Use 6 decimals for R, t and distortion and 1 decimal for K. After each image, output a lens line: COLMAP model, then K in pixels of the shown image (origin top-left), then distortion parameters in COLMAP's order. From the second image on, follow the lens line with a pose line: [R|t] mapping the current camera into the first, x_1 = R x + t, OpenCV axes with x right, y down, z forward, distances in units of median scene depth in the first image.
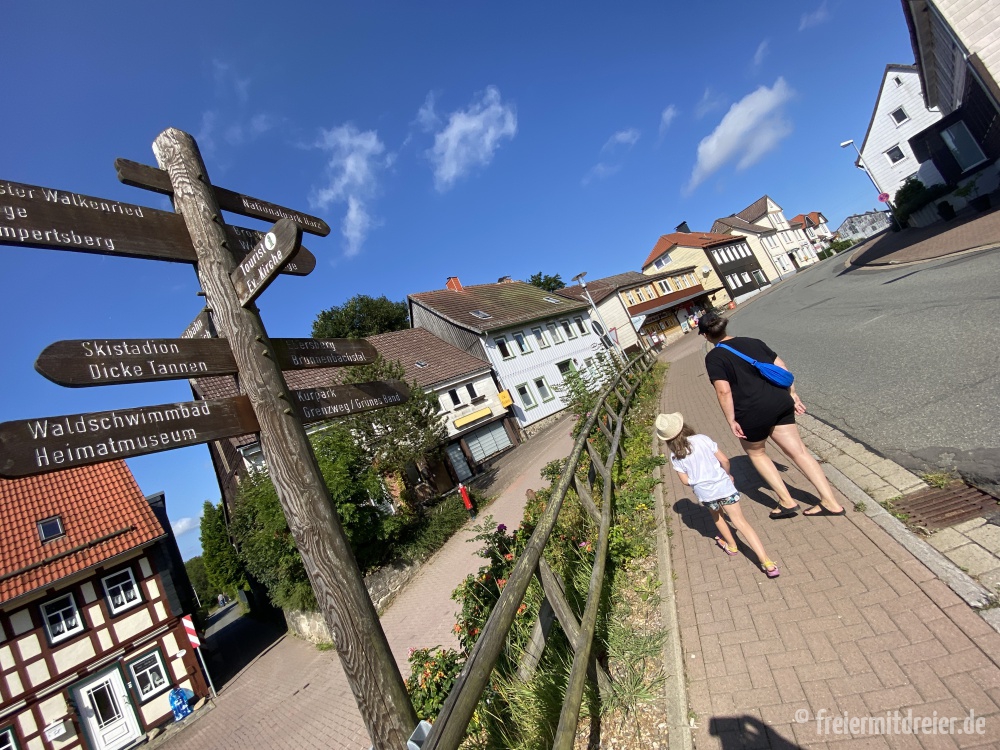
lens RADIAL K [[401.4, 0, 500.9], [0, 401.4, 376.3], [0, 0, 1]] dist [-0.001807, -0.000112]
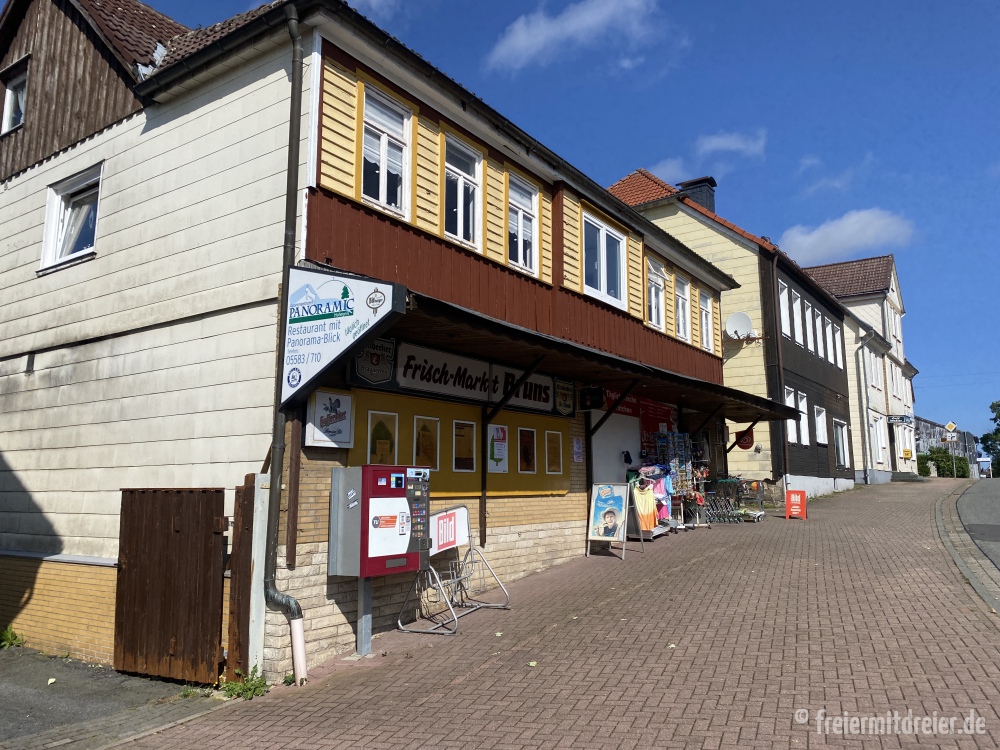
lens RADIAL K [[756.3, 0, 500.1], [0, 756.3, 372.9], [0, 0, 1]] dist [0.009166, 0.001478]
pose [[0.827167, 0.471631, 0.305546, 0.301156], [-0.432110, 0.881420, -0.190733, -0.096956], [-0.359270, 0.025739, 0.932879, 0.730466]]
